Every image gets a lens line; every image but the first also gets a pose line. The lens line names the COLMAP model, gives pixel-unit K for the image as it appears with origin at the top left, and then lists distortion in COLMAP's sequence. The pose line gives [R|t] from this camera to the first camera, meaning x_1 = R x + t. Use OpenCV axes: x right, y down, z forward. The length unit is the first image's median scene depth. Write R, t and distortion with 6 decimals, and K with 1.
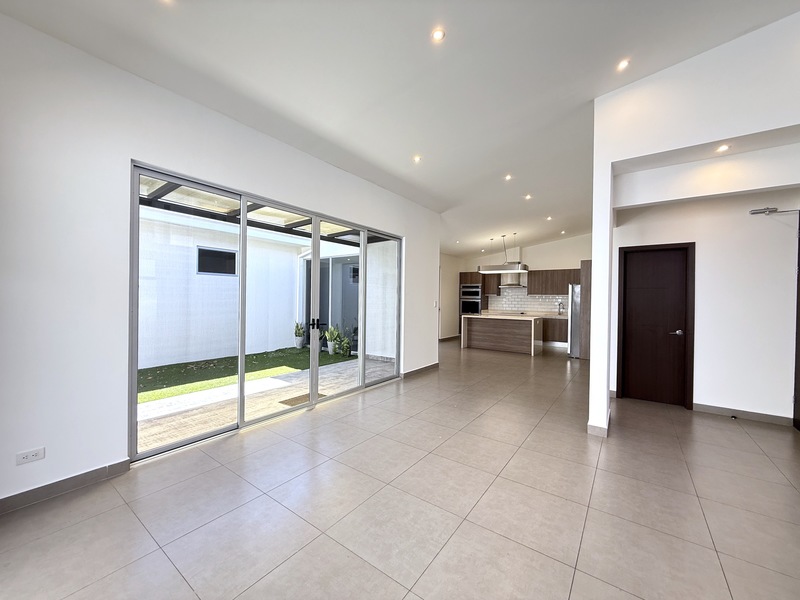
lens RADIAL K [[319.7, 0, 400.1], [0, 319.7, 305.4], [0, 0, 1]] dist [-0.000678, 0.000130]
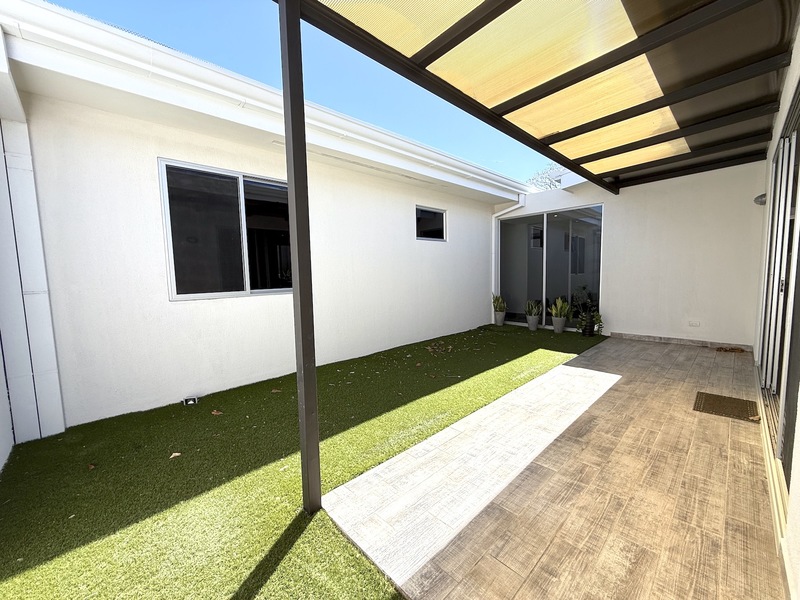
lens RADIAL K [[319.7, 0, 398.0], [0, 319.7, 301.8], [0, 0, 1]] dist [-0.000678, 0.000130]
pose [[0.981230, -0.019036, -0.191901, -0.466162], [0.032421, 0.997236, 0.066853, 0.007156], [0.190098, -0.071820, 0.979135, 0.135004]]
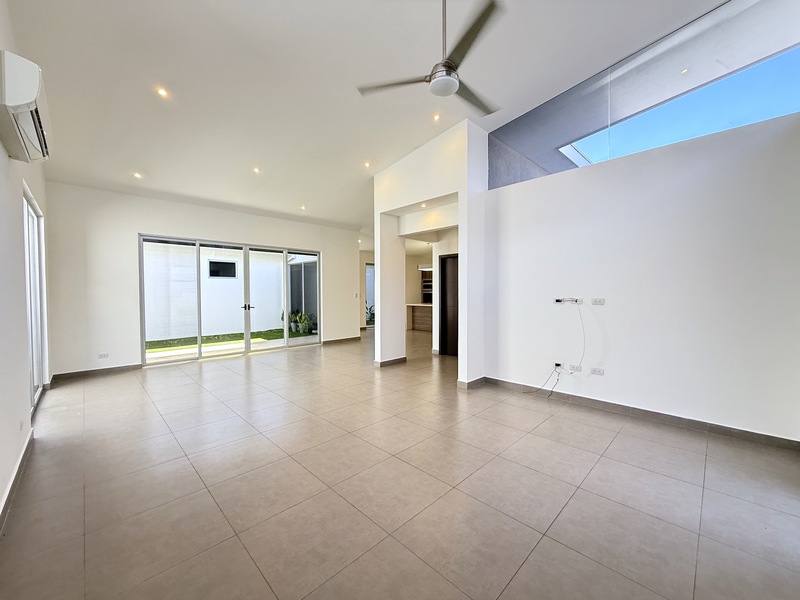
lens RADIAL K [[319.7, 0, 401.5], [0, 319.7, 293.8], [0, 0, 1]] dist [-0.000678, 0.000130]
pose [[0.987972, -0.018795, -0.153486, 0.432461], [0.015915, 0.999674, -0.019972, 0.017978], [0.153811, 0.017289, 0.987949, -0.309485]]
